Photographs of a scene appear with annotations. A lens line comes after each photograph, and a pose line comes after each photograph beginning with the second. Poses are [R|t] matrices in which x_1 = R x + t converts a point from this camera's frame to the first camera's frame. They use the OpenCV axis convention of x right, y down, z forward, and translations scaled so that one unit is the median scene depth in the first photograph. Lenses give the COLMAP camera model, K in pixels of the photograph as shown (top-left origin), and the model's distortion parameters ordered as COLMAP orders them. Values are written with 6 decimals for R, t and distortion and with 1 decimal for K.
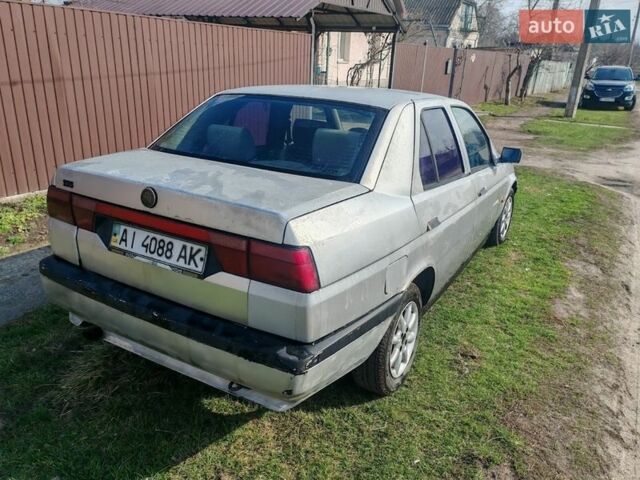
lens RADIAL K [[466.6, 0, 322.2], [0, 466.6, 239.7], [0, 0, 1]] dist [0.030774, -0.003486]
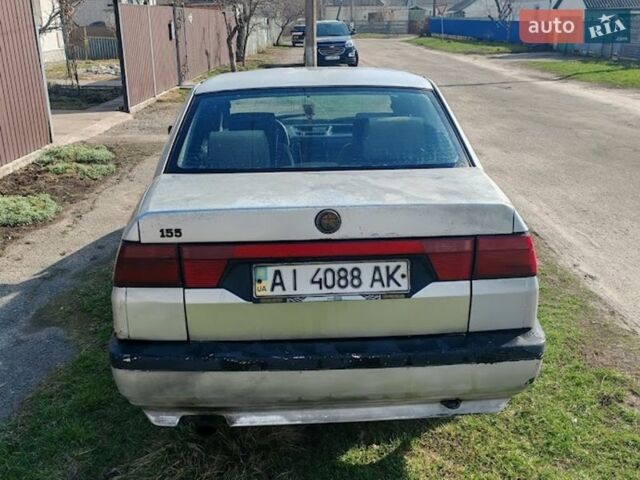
lens RADIAL K [[619.3, 0, 319.9], [0, 619.3, 241.4], [0, 0, 1]] dist [0.014047, 0.000000]
pose [[0.848247, -0.220429, 0.481548, -0.887145], [0.230417, 0.972302, 0.039193, -0.098351], [-0.476850, 0.077711, 0.875543, 0.040912]]
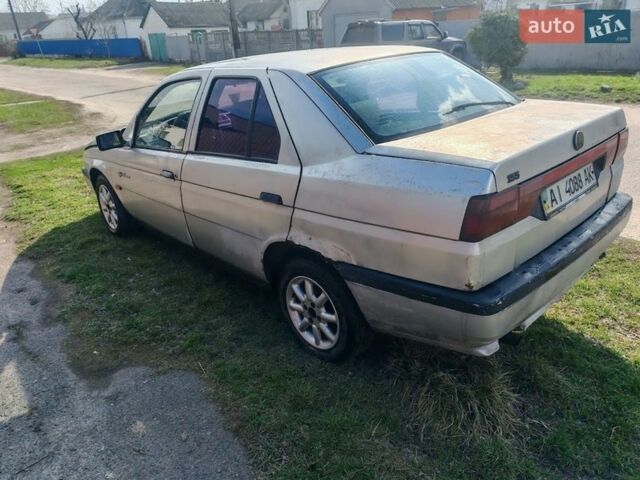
lens RADIAL K [[466.6, 0, 321.7], [0, 466.6, 237.2], [0, 0, 1]] dist [0.030774, -0.003486]
pose [[0.308209, -0.441836, 0.842489, -1.497193], [0.407446, 0.861572, 0.302788, -0.447298], [-0.859648, 0.249947, 0.445569, 1.037743]]
